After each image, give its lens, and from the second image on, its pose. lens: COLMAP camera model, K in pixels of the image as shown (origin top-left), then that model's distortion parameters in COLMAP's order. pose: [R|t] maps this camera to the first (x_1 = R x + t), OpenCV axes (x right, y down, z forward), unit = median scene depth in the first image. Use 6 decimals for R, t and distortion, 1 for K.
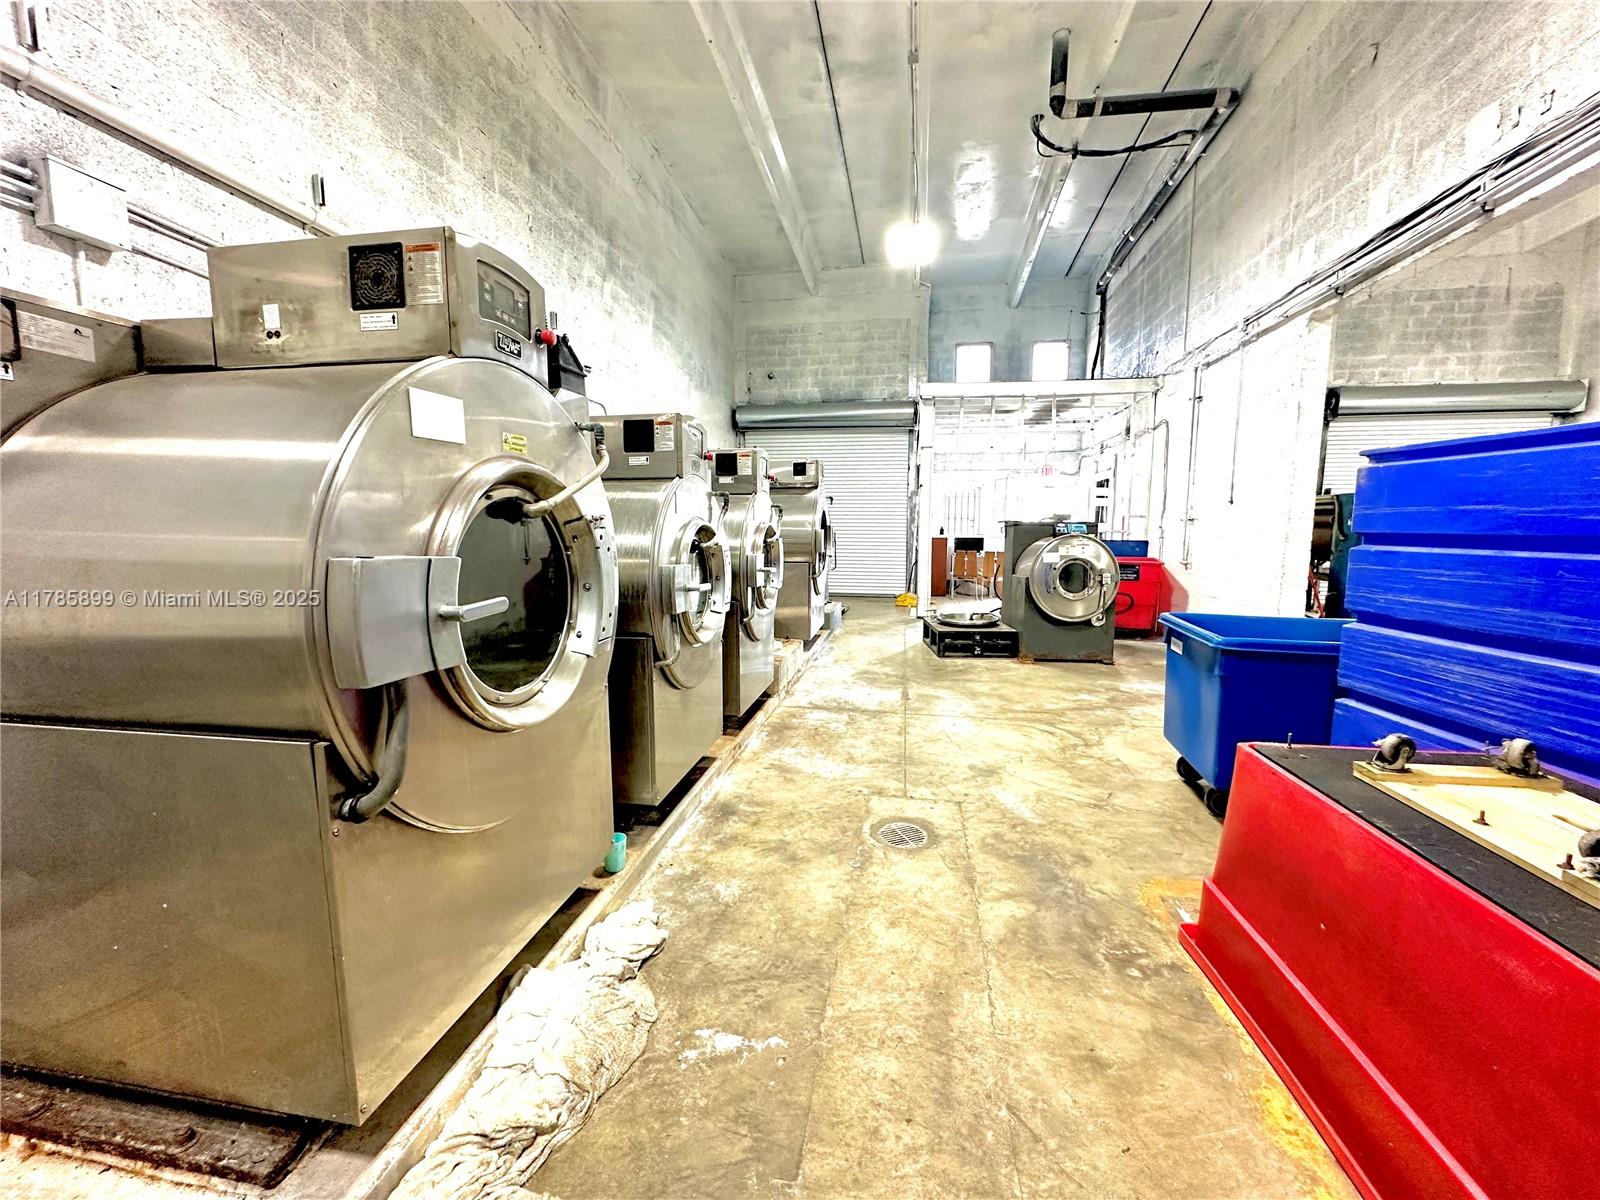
lens RADIAL K [[639.0, 0, 800.0], [0, 639.0, 596.9], [0, 0, 1]] dist [-0.004645, 0.000779]
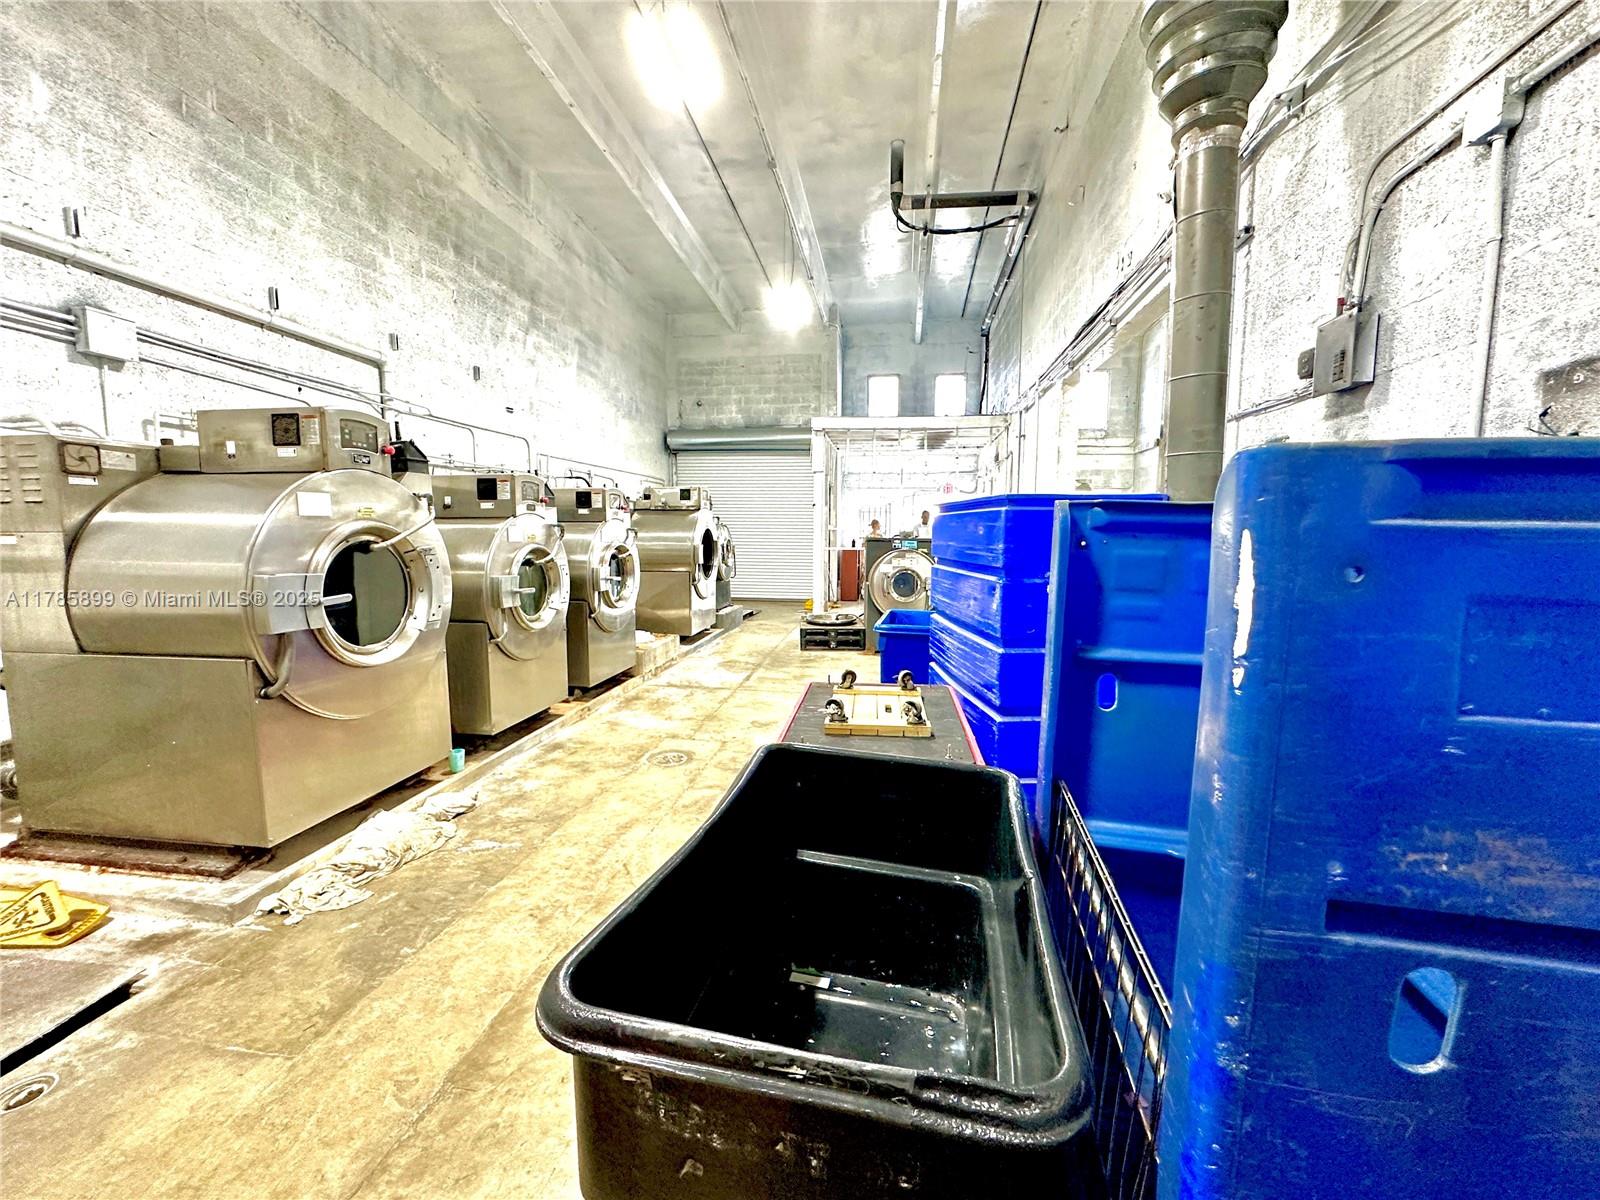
lens RADIAL K [[639.0, 0, 800.1], [0, 639.0, 596.8], [0, 0, 1]] dist [-0.004645, 0.000779]
pose [[0.999669, 0.000385, 0.025724, 0.271387], [-0.000118, 0.999946, -0.010377, 0.009013], [-0.025726, 0.010370, 0.999615, -0.310874]]
